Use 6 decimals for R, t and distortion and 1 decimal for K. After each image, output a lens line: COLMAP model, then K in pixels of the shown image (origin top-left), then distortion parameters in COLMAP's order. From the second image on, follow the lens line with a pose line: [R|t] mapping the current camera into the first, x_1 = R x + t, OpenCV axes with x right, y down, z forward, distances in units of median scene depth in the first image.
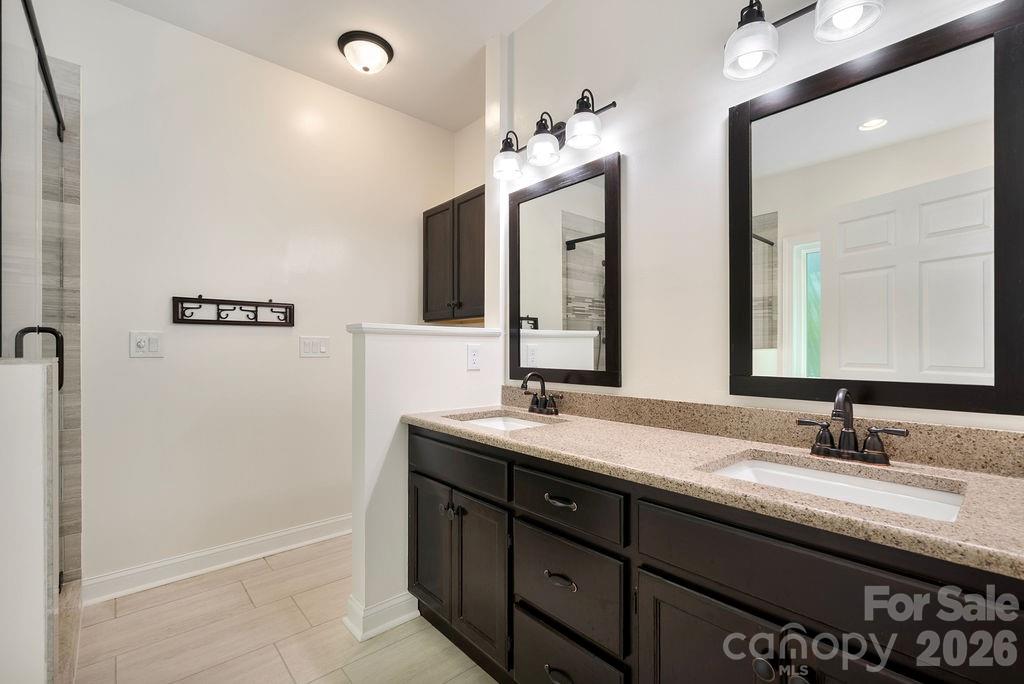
lens RADIAL K [[444.6, 0, 512.6], [0, 444.6, 350.4], [0, 0, 1]] dist [0.008164, -0.000202]
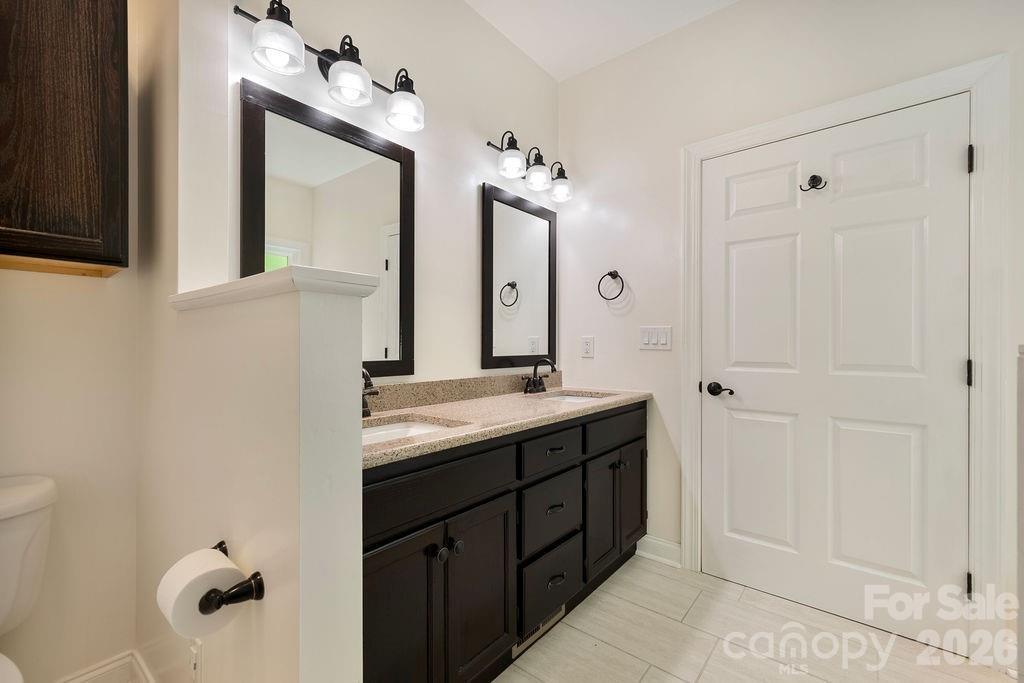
lens RADIAL K [[445.9, 0, 517.0], [0, 445.9, 340.1], [0, 0, 1]] dist [0.002521, -0.000034]
pose [[-0.169258, -0.001466, 0.985571, -1.041667], [-0.011329, 0.999936, -0.000458, -0.001637], [-0.985507, -0.011244, -0.169264, 1.145941]]
